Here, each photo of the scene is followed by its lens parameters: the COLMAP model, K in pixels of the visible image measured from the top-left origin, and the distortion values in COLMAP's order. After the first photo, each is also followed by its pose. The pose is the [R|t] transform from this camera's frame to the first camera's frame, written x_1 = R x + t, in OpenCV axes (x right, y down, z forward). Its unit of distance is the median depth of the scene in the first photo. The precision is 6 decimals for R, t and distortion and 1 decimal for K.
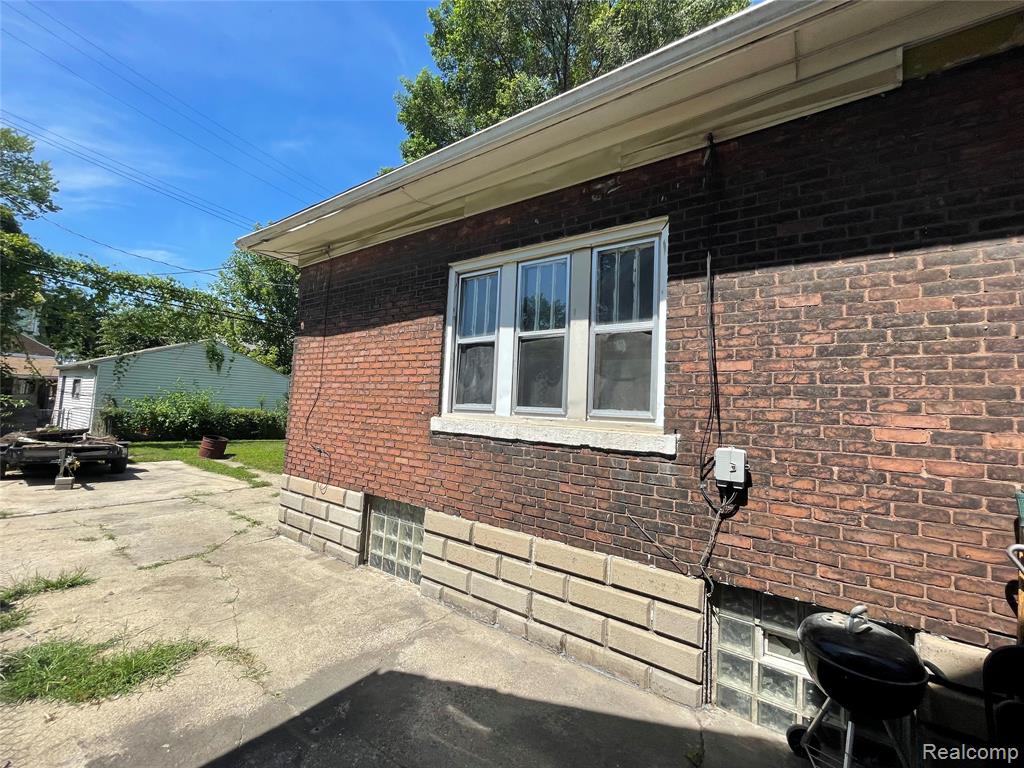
lens RADIAL K [[412.6, 0, 513.5], [0, 412.6, 383.8], [0, 0, 1]] dist [-0.002507, -0.000218]
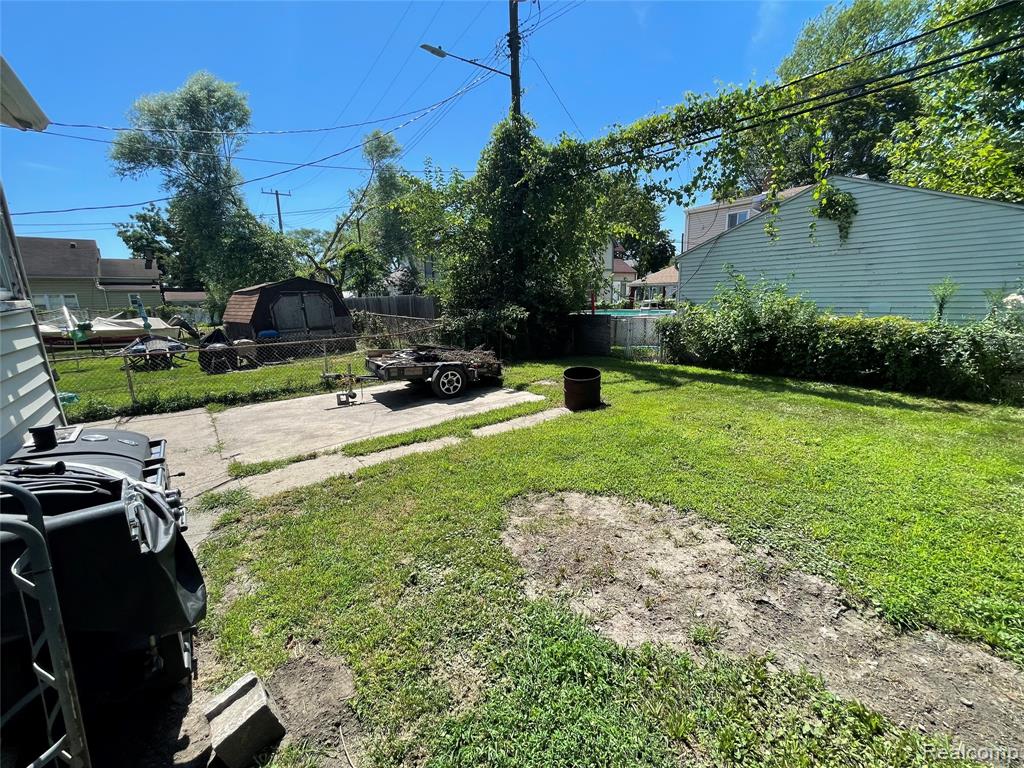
lens RADIAL K [[412.6, 0, 513.5], [0, 412.6, 383.8], [0, 0, 1]] dist [-0.002507, -0.000218]
pose [[-0.287270, 0.154920, -0.945239, -0.393592], [0.071569, 0.987547, 0.140103, 0.153371], [0.955172, -0.027402, -0.294780, 2.761283]]
